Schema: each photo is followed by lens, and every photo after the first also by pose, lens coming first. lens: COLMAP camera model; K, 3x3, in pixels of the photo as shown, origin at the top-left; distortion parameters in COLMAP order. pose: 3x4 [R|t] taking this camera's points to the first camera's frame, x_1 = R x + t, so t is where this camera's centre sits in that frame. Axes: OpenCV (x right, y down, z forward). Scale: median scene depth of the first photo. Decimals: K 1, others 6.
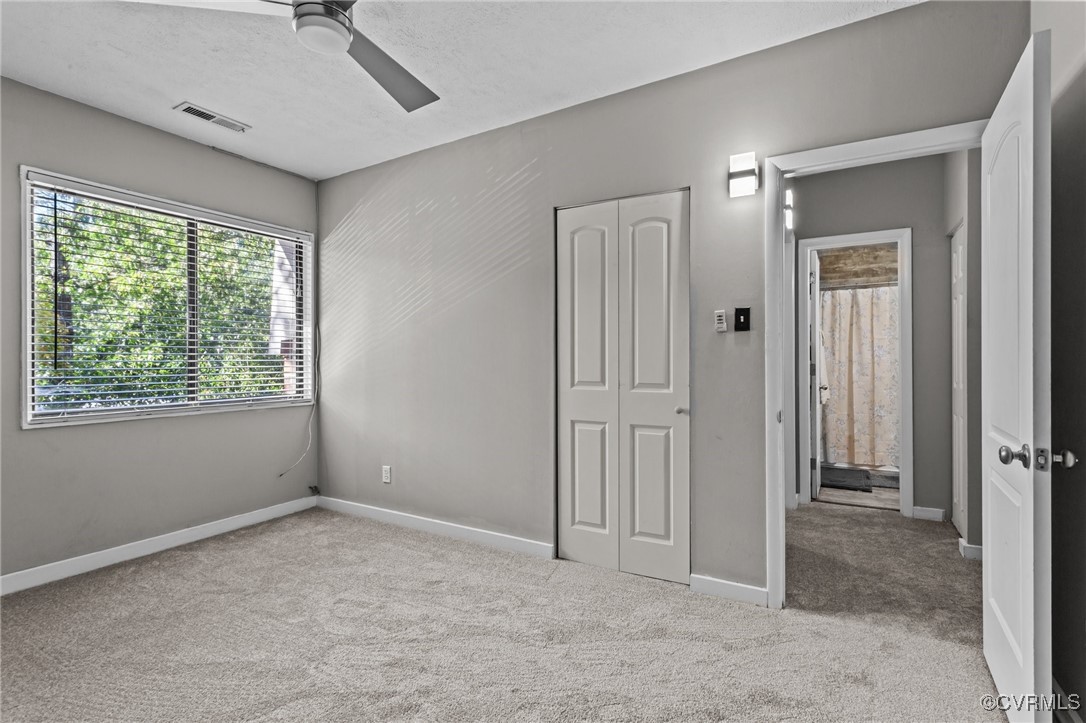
lens RADIAL K [[521.8, 0, 549.1], [0, 521.8, 363.5], [0, 0, 1]] dist [0.003887, 0.001671]
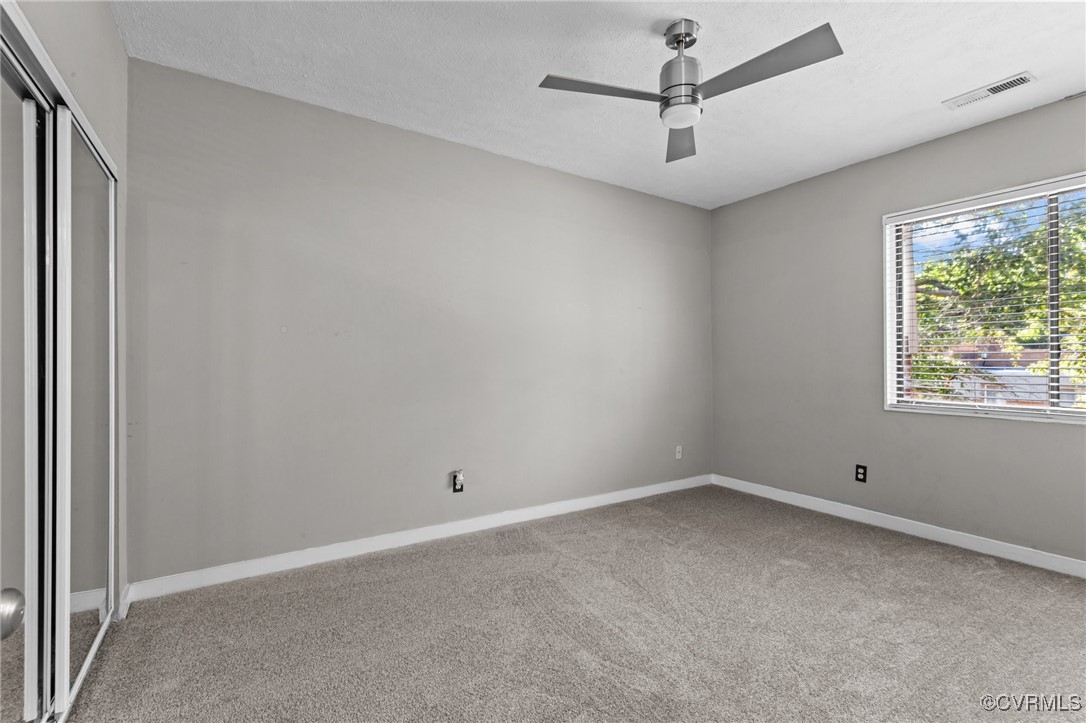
lens RADIAL K [[523.6, 0, 545.2], [0, 523.6, 356.8], [0, 0, 1]] dist [0.002409, 0.001134]
pose [[-0.487960, 0.002232, -0.872863, 0.529432], [0.001354, 0.999997, 0.001800, -0.013709], [0.872865, -0.000303, -0.487962, 0.776741]]
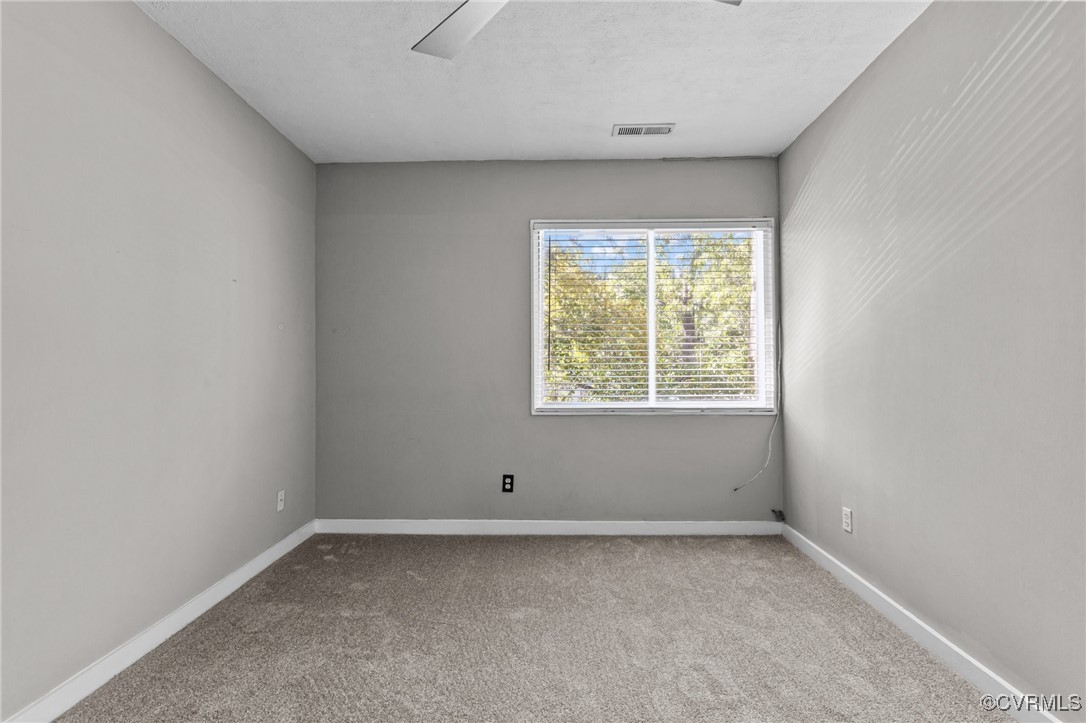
lens RADIAL K [[515.4, 0, 548.2], [0, 515.4, 352.8], [0, 0, 1]] dist [0.001044, 0.001225]
pose [[0.473103, -0.016667, -0.880849, 0.161440], [-0.004888, 0.999756, -0.021542, -0.004699], [0.880993, 0.014497, 0.472906, 0.353888]]
